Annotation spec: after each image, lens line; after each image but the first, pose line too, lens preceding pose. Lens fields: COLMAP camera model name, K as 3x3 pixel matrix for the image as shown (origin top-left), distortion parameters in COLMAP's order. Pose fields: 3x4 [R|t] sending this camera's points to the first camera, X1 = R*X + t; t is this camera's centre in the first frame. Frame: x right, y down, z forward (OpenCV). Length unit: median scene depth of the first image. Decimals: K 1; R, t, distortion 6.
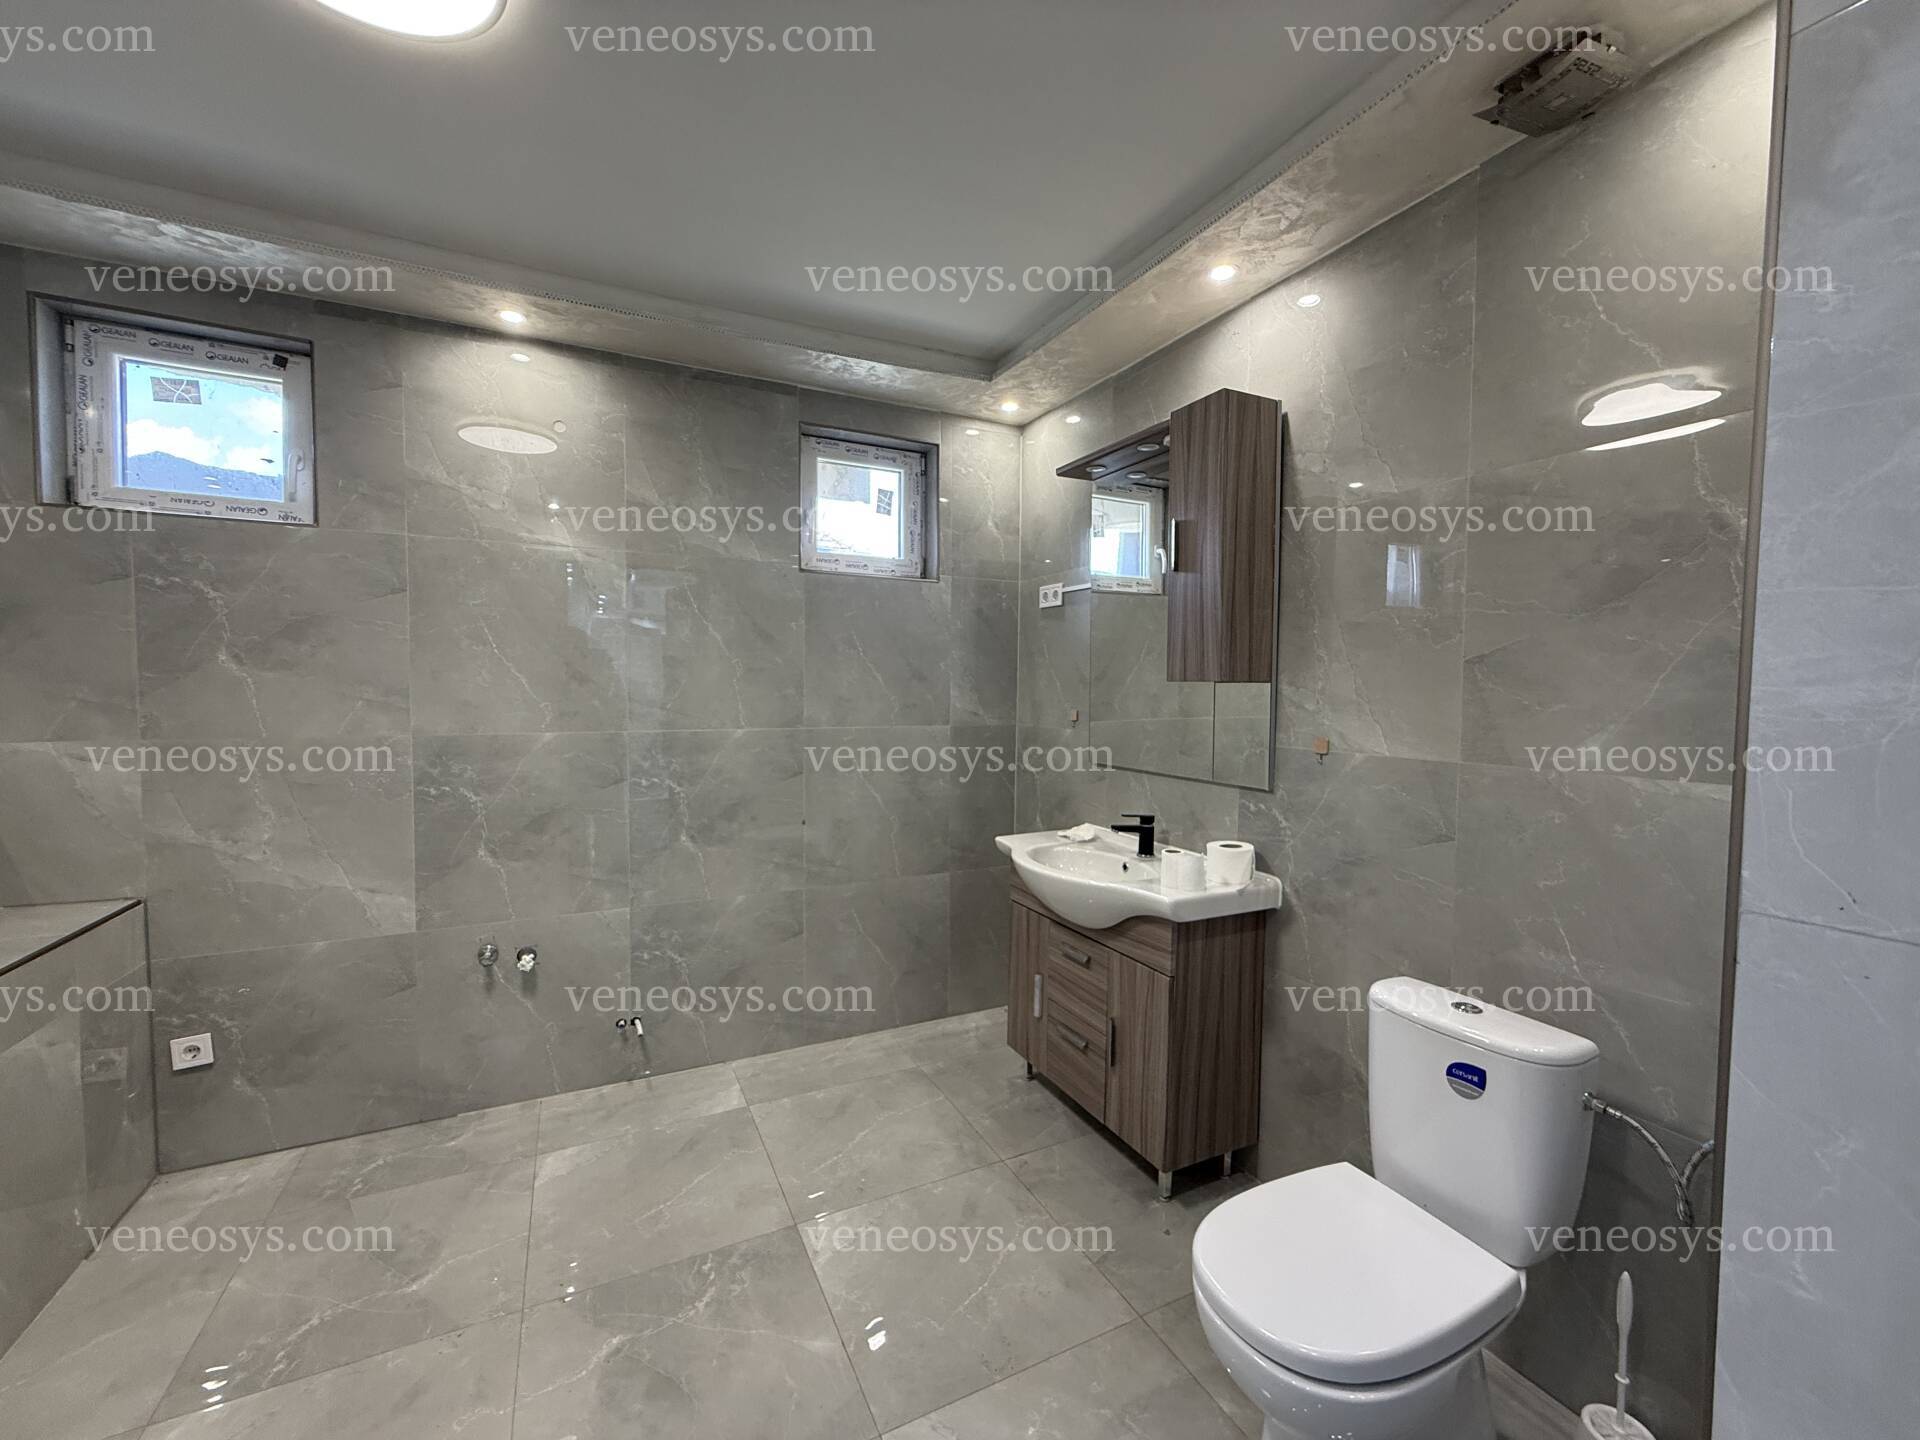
lens RADIAL K [[765.6, 0, 950.4], [0, 765.6, 716.0], [0, 0, 1]] dist [0.000693, 0.000048]
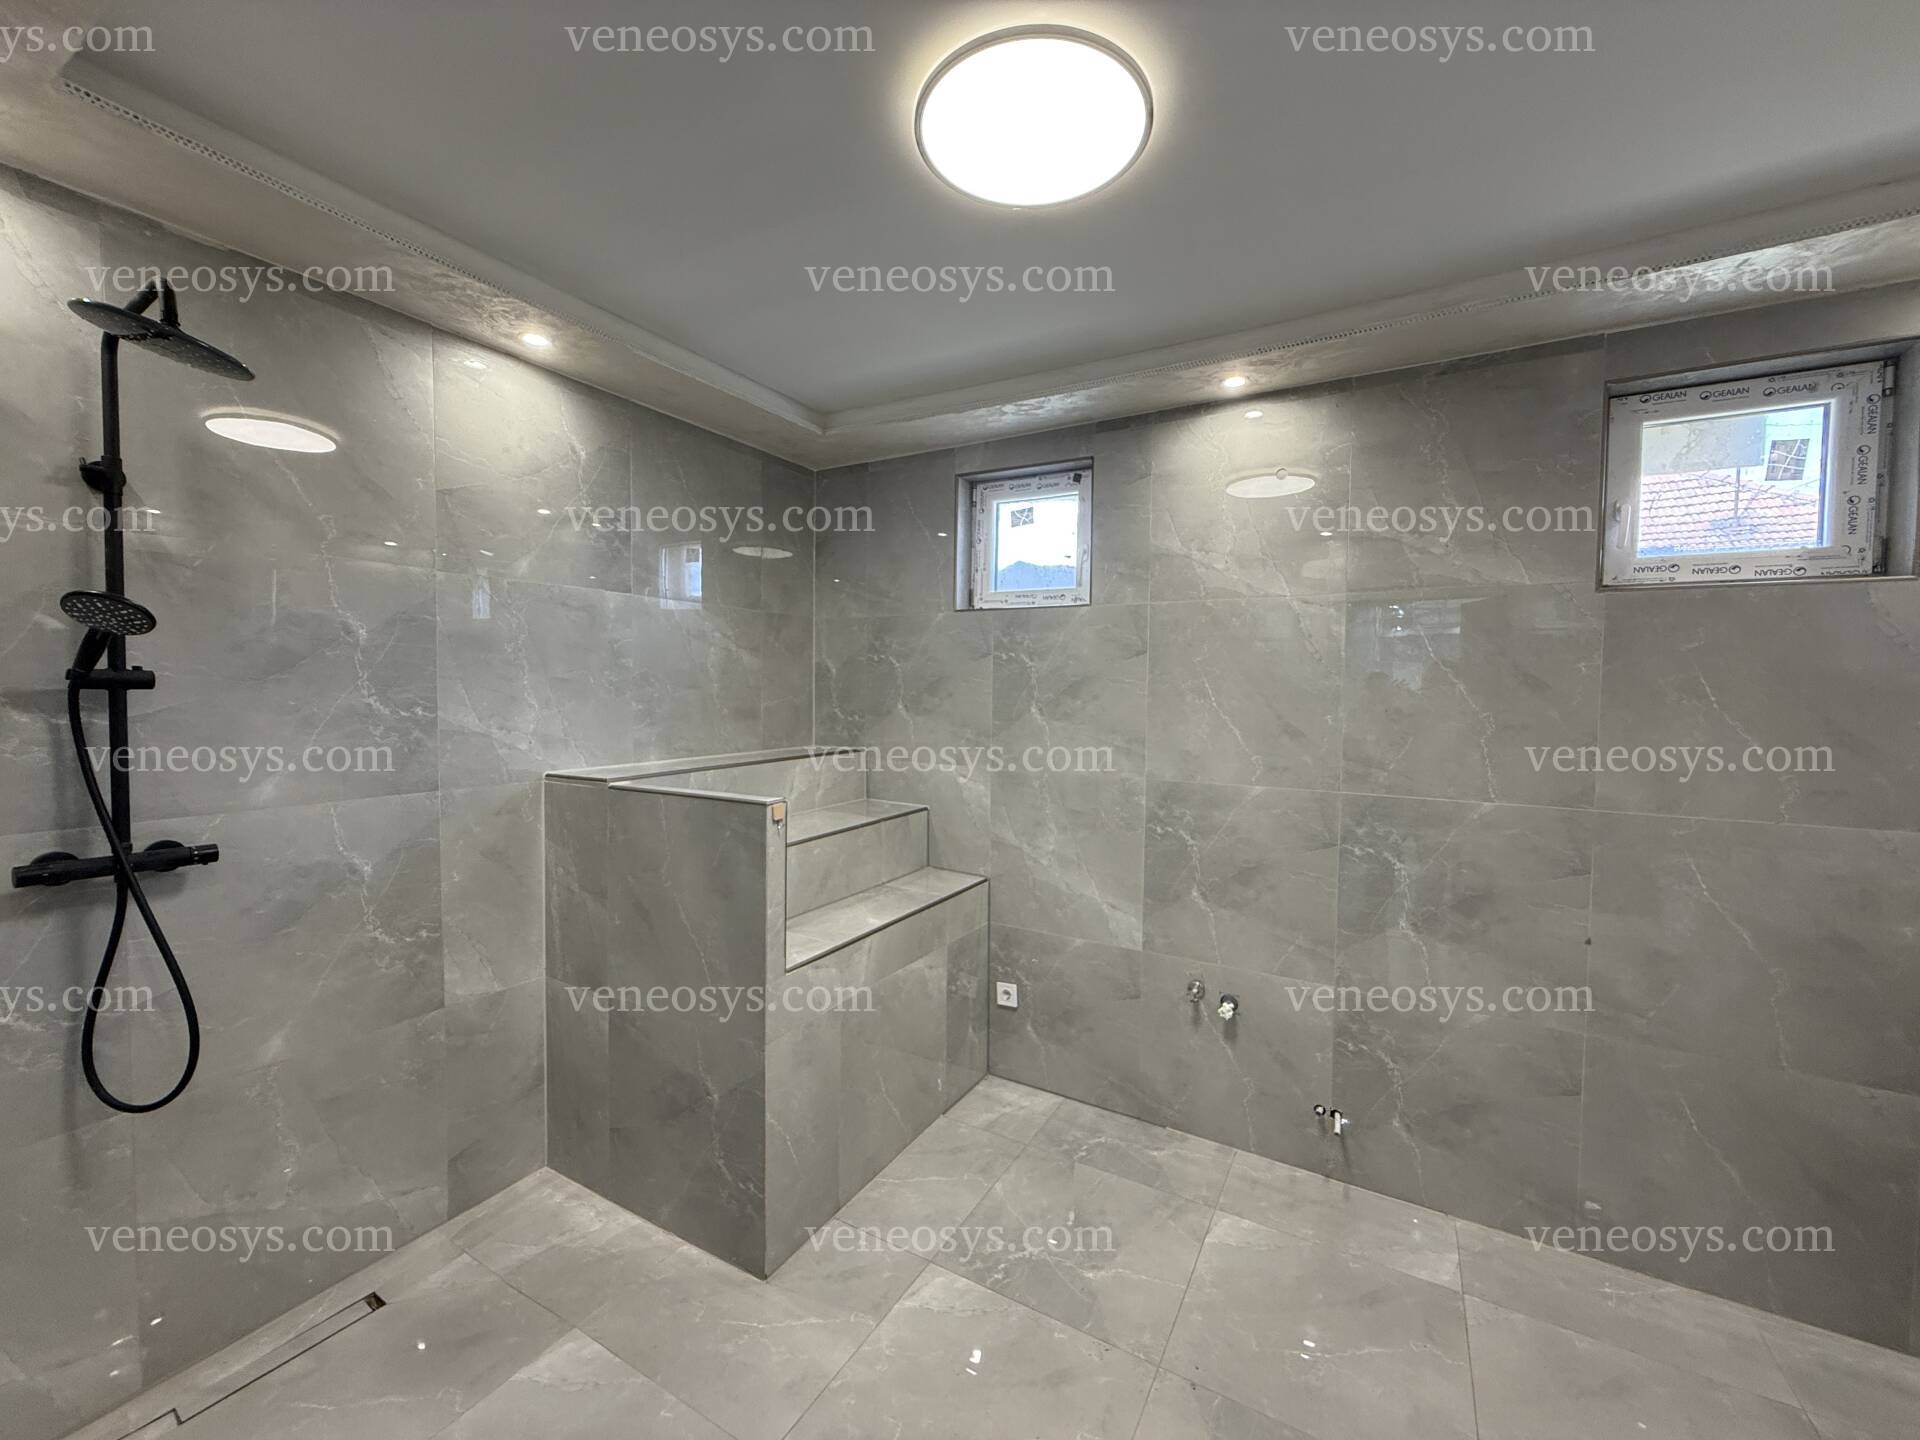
lens RADIAL K [[765.6, 0, 956.8], [0, 765.6, 715.8], [0, 0, 1]] dist [0.000693, 0.000048]
pose [[0.553181, 0.029821, -0.832527, 0.086431], [-0.038926, 0.999193, 0.009926, -0.067808], [0.832151, 0.026916, 0.553896, 0.130011]]
